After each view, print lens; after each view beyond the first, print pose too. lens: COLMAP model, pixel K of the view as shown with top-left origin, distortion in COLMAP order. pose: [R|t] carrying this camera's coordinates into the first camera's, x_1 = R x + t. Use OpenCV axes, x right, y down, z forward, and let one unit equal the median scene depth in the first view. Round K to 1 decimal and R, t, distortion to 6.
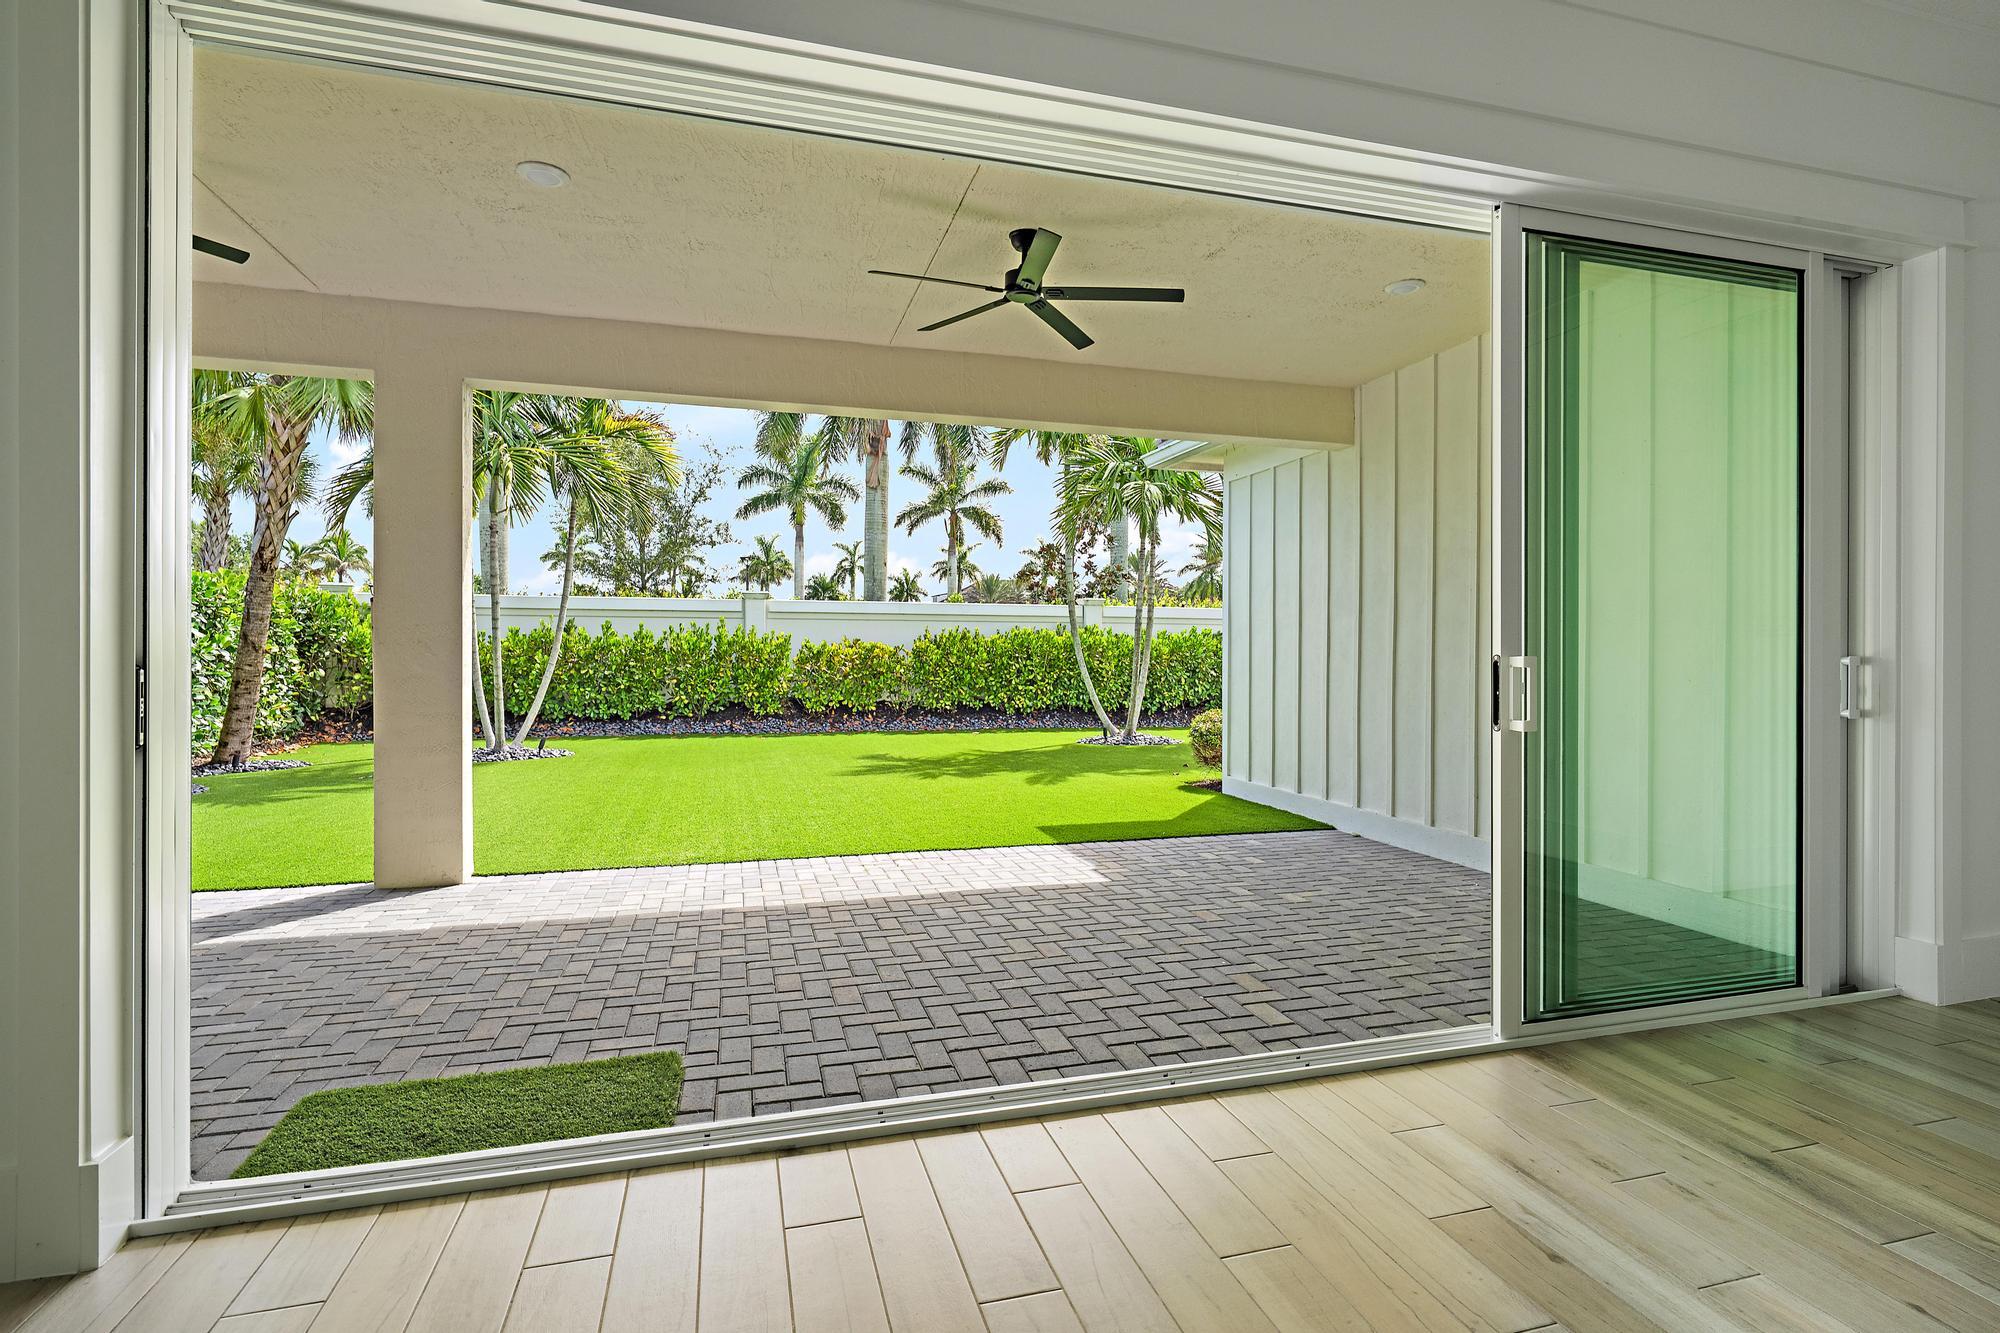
lens RADIAL K [[953.0, 0, 1001.8], [0, 953.0, 658.1], [0, 0, 1]] dist [0.001549, 0.000122]
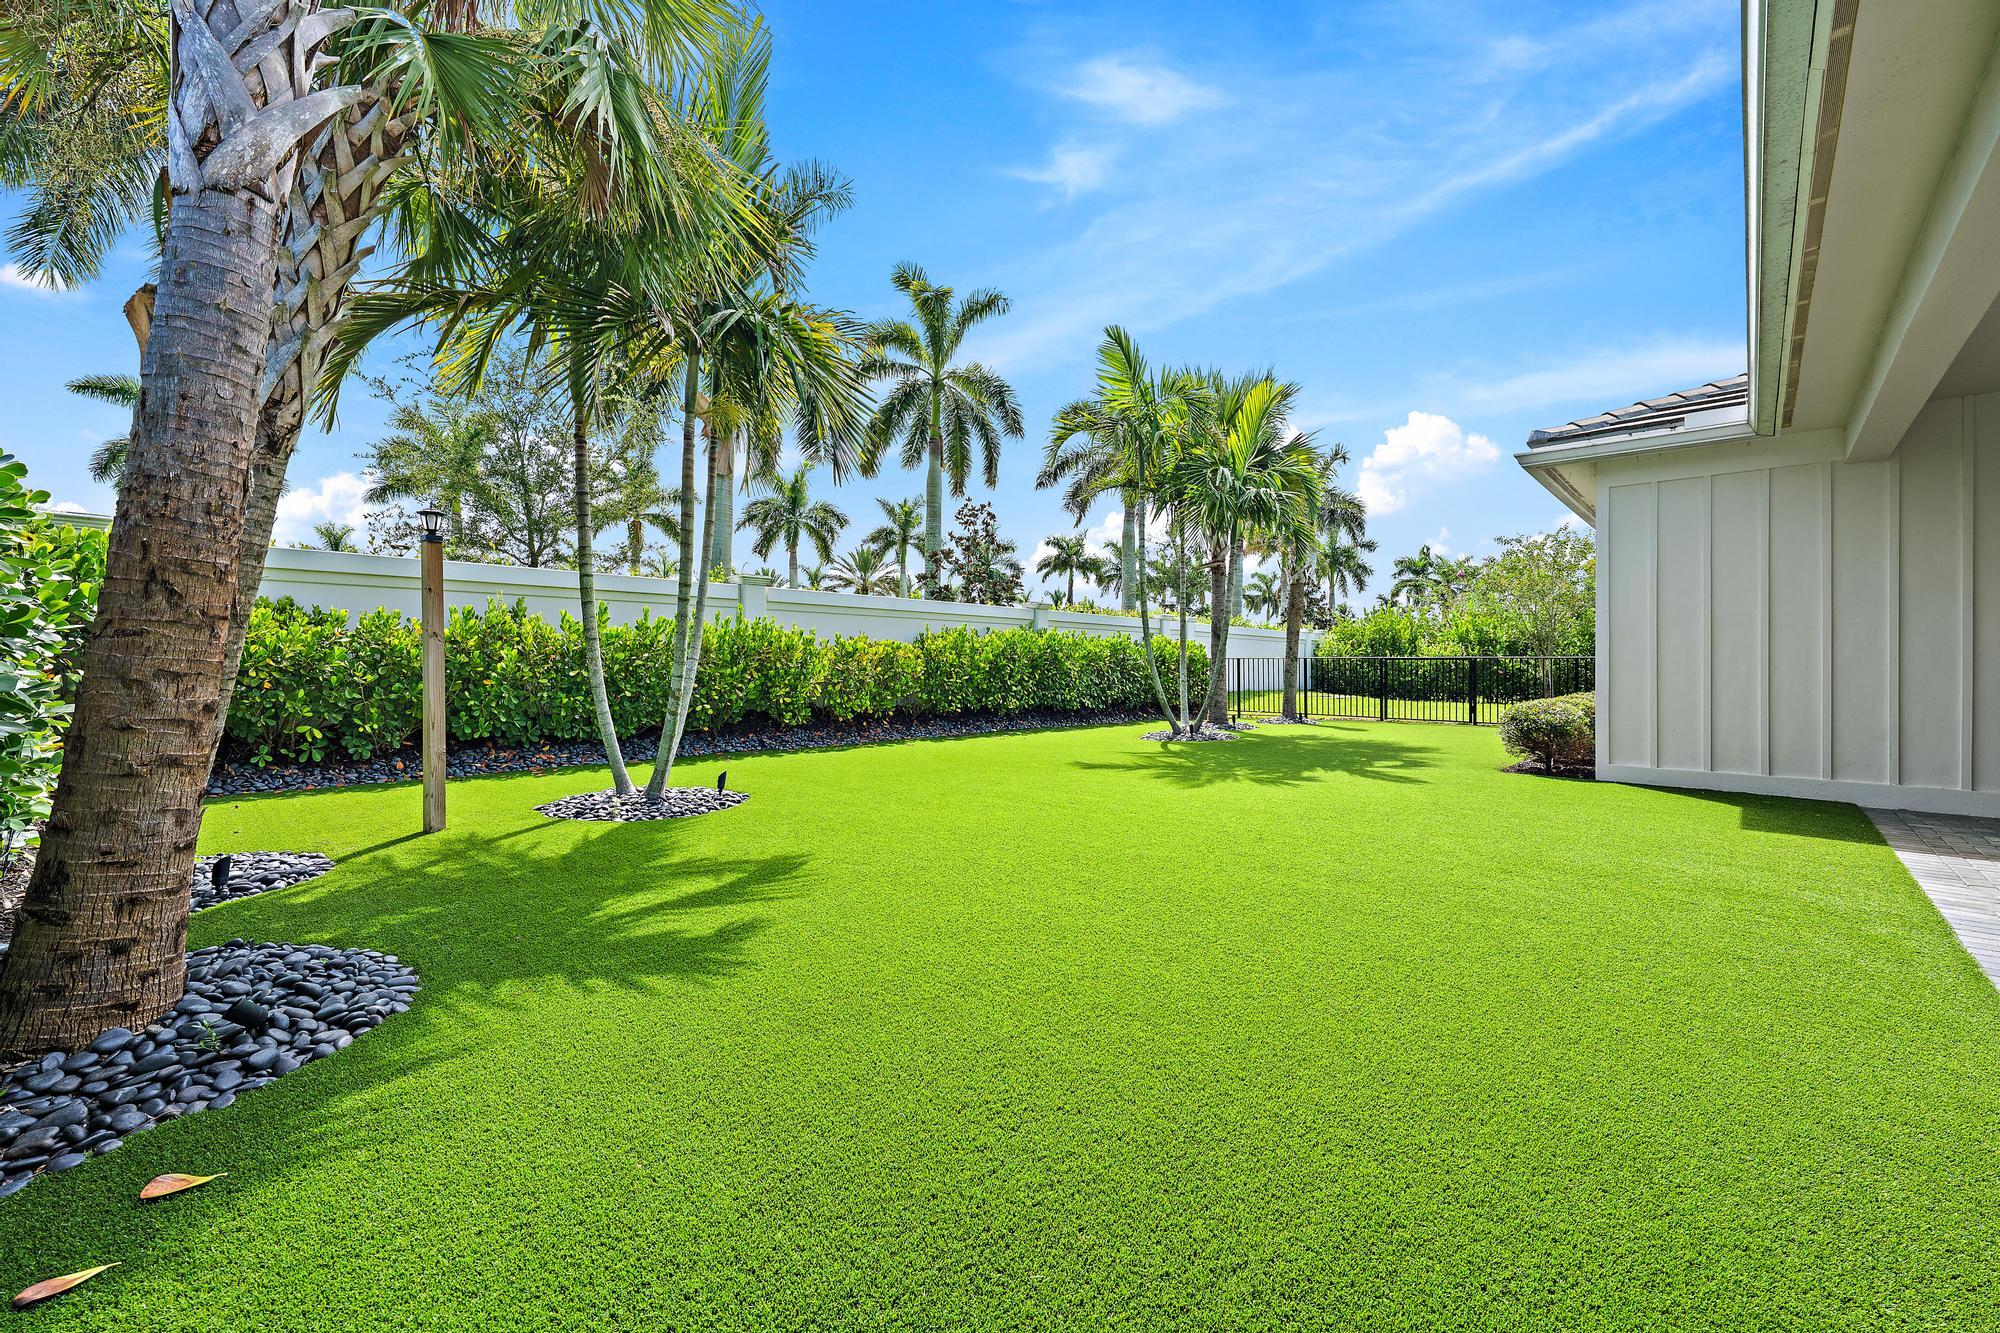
lens RADIAL K [[784.1, 0, 1002.8], [0, 784.1, 661.3], [0, 0, 1]] dist [-0.003458, 0.000400]
pose [[0.863113, 0.003509, 0.504998, -0.453158], [-0.000308, 0.999979, -0.006423, 0.008783], [-0.505010, 0.005389, 0.863097, 0.338896]]
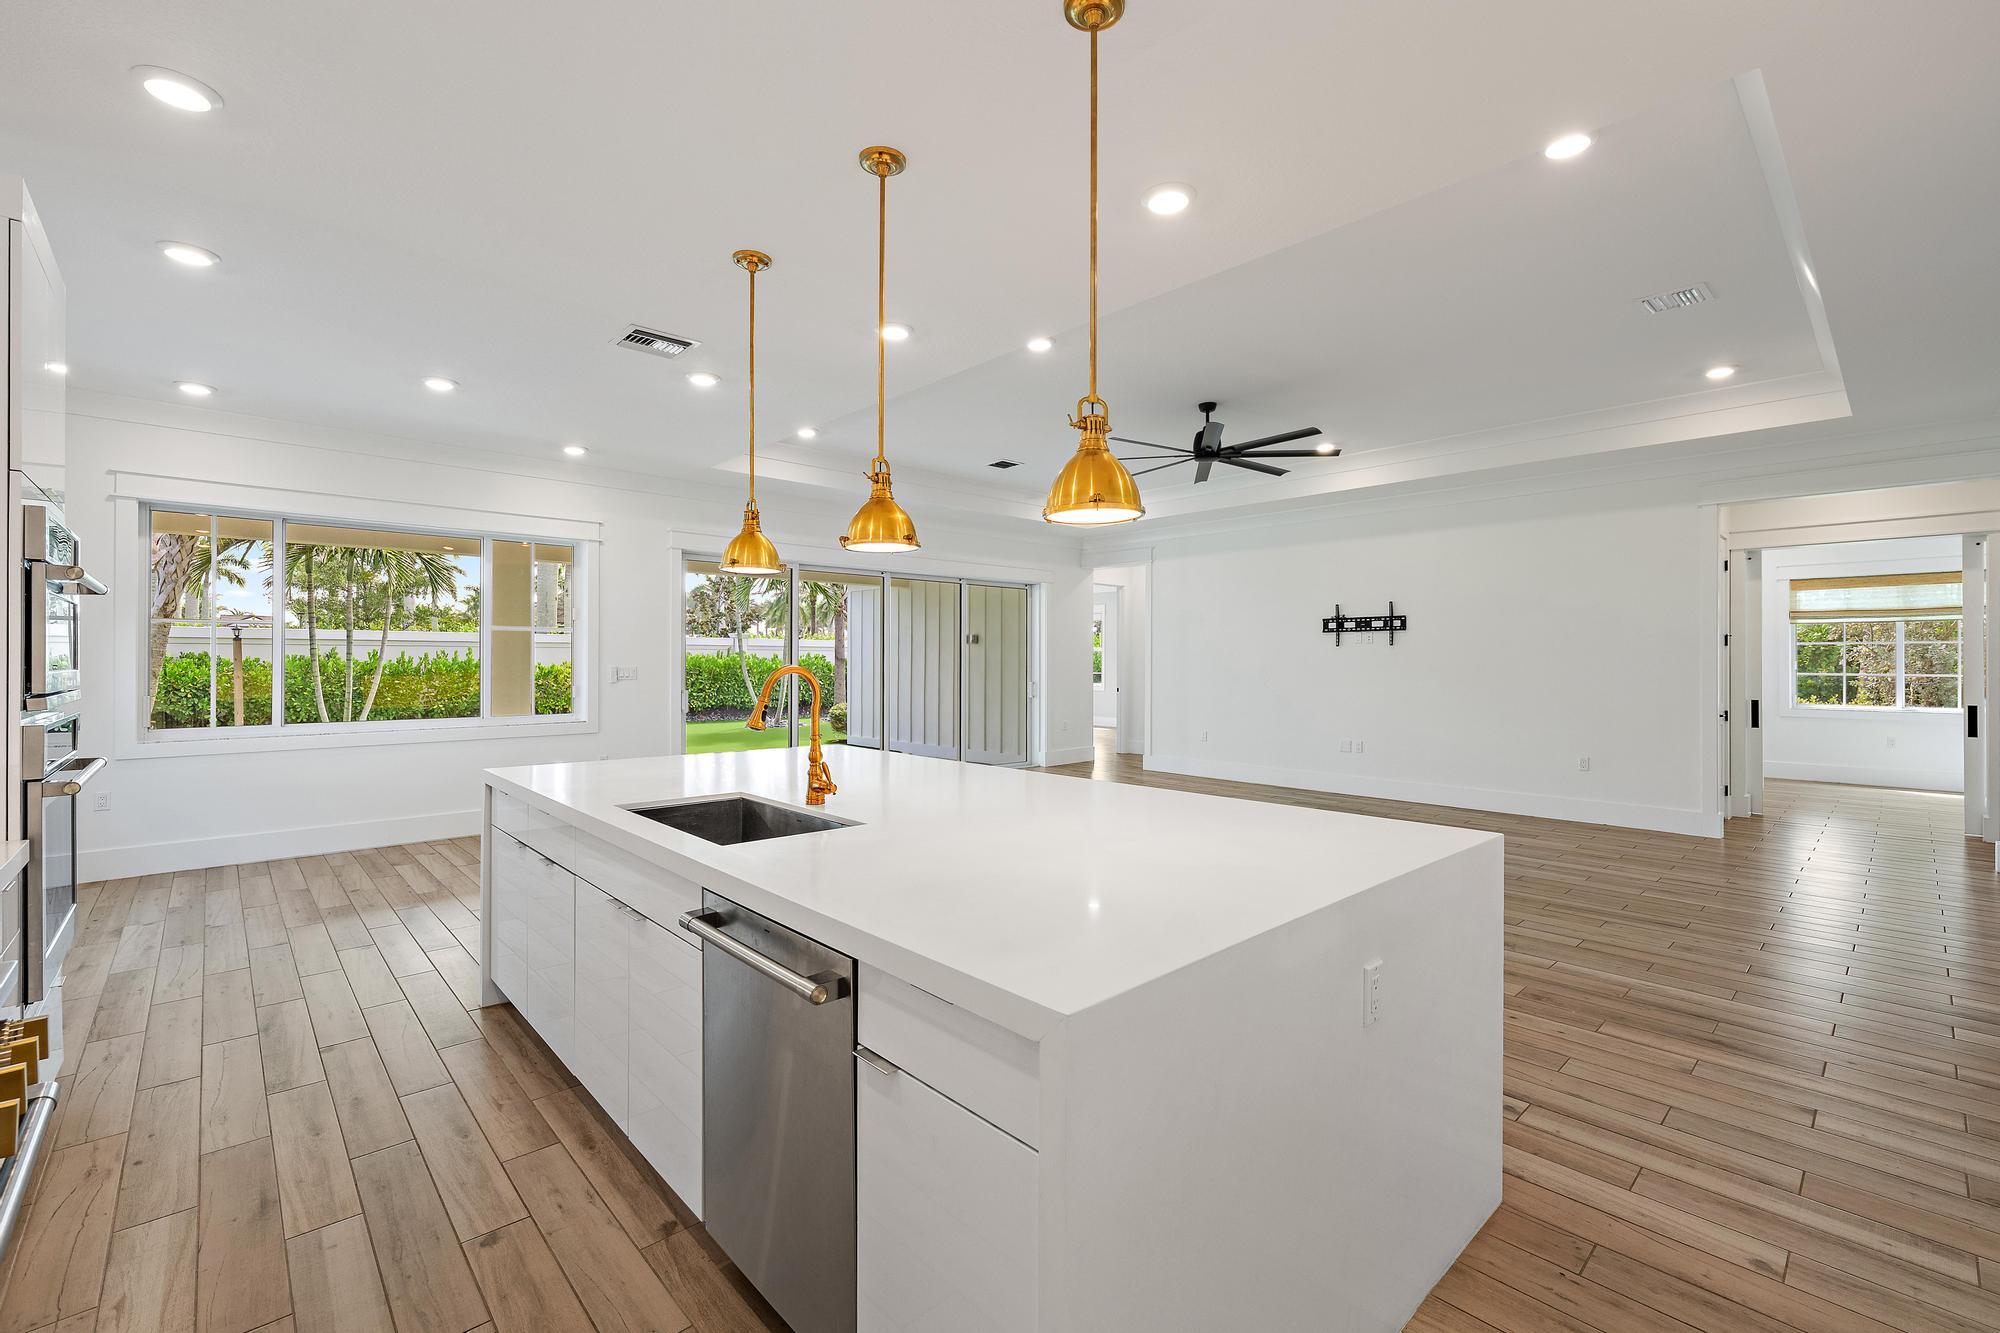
lens RADIAL K [[844.9, 0, 998.3], [0, 844.9, 659.4], [0, 0, 1]] dist [-0.000445, 0.000294]
pose [[0.891729, 0.000075, 0.452570, -0.173278], [0.002605, 0.999983, -0.005298, -0.016952], [-0.452562, 0.005903, 0.891713, -0.438828]]
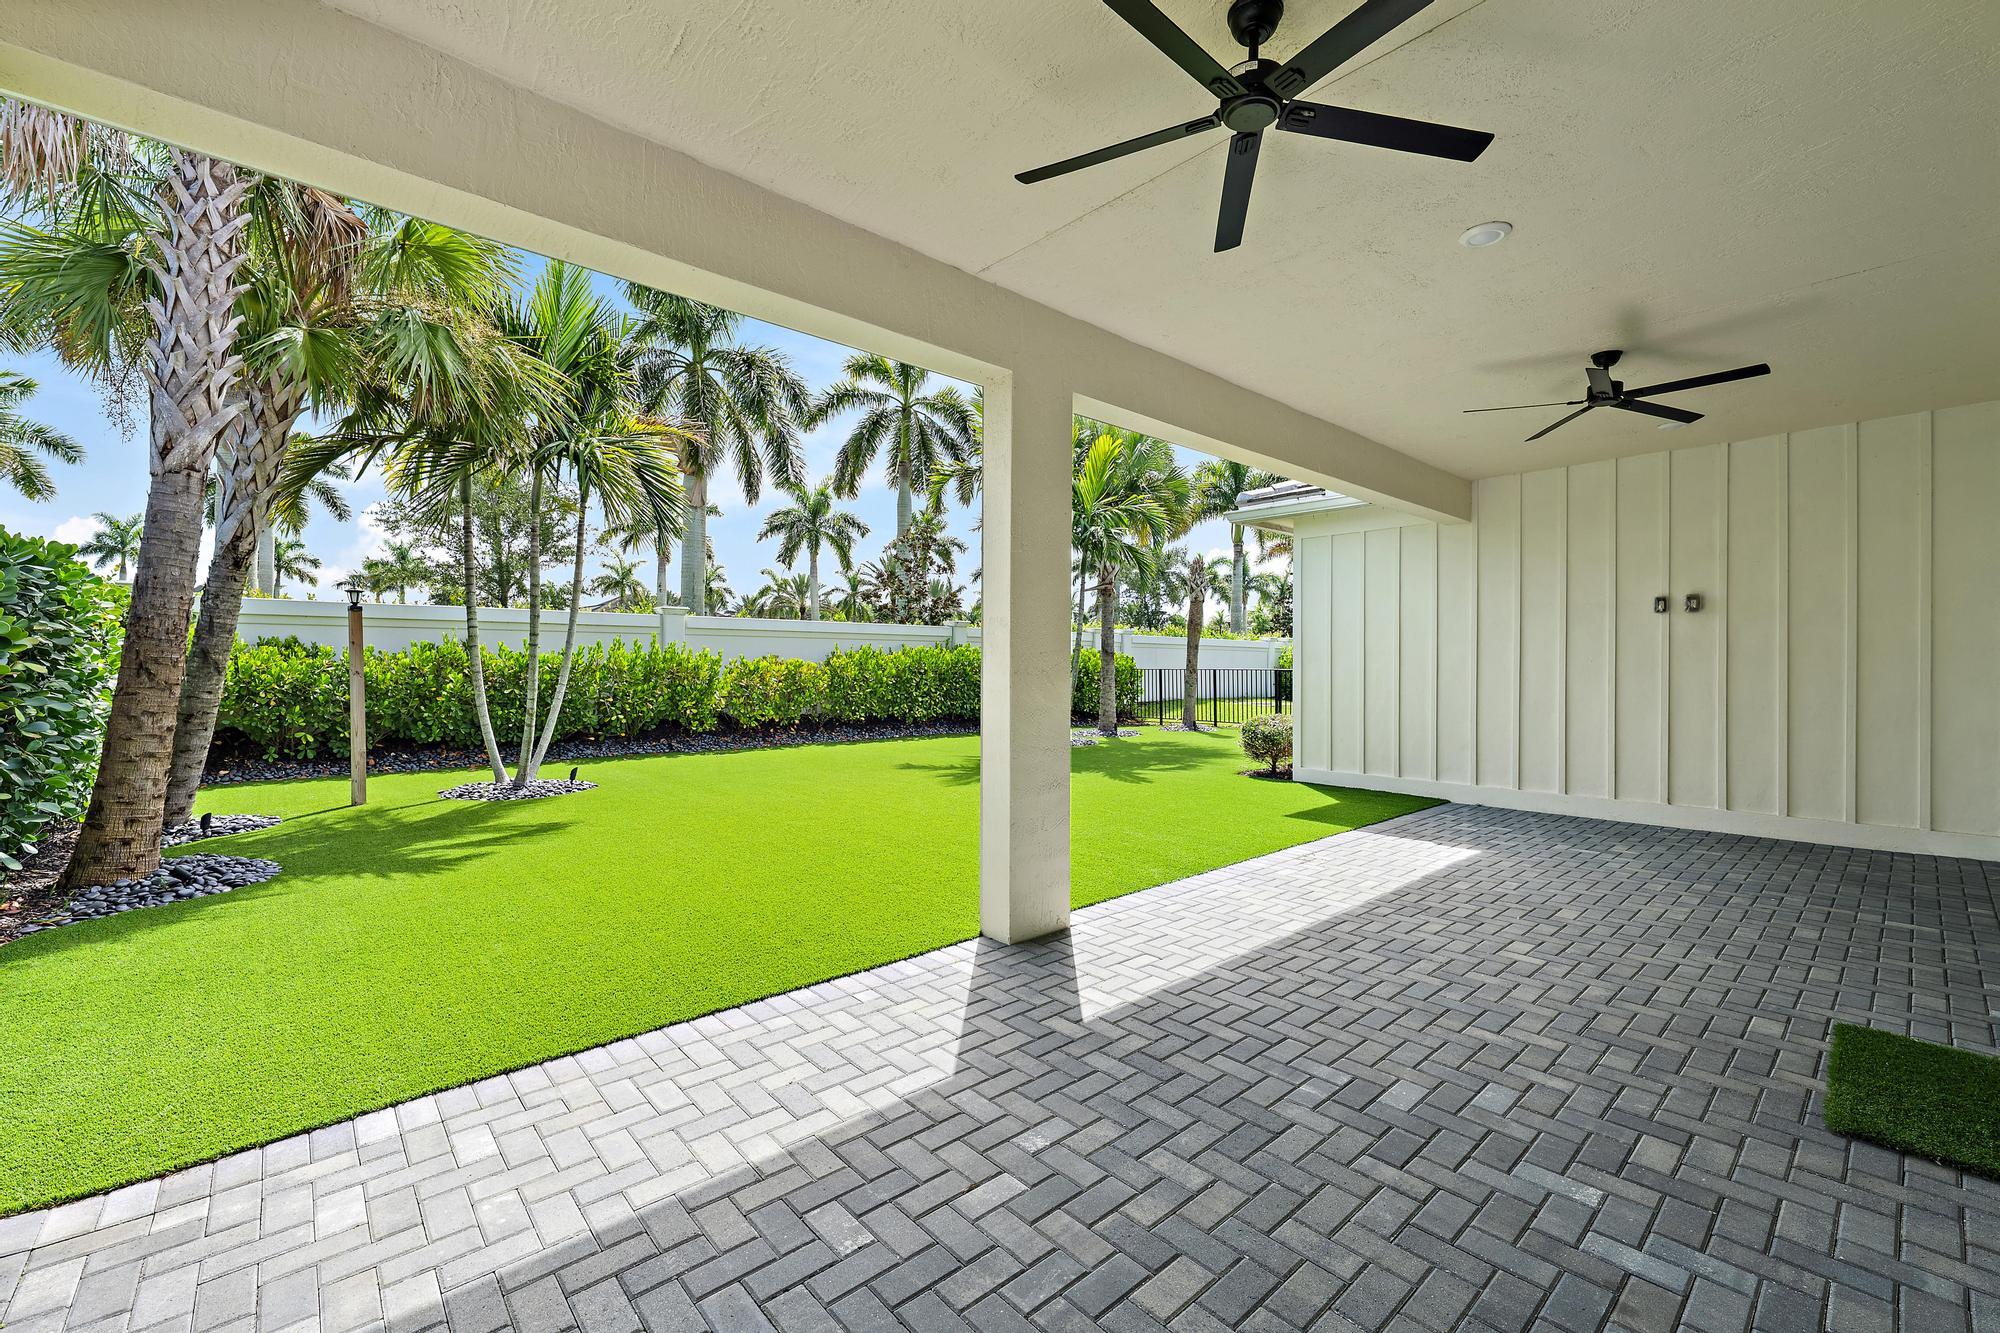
lens RADIAL K [[811.0, 0, 1000.0], [0, 811.0, 666.5], [0, 0, 1]] dist [-0.002633, -0.000467]
pose [[0.901584, -0.001874, 0.432601, -0.347416], [0.002707, 0.999995, -0.001310, -0.007080], [-0.432596, 0.002352, 0.901585, 0.108467]]
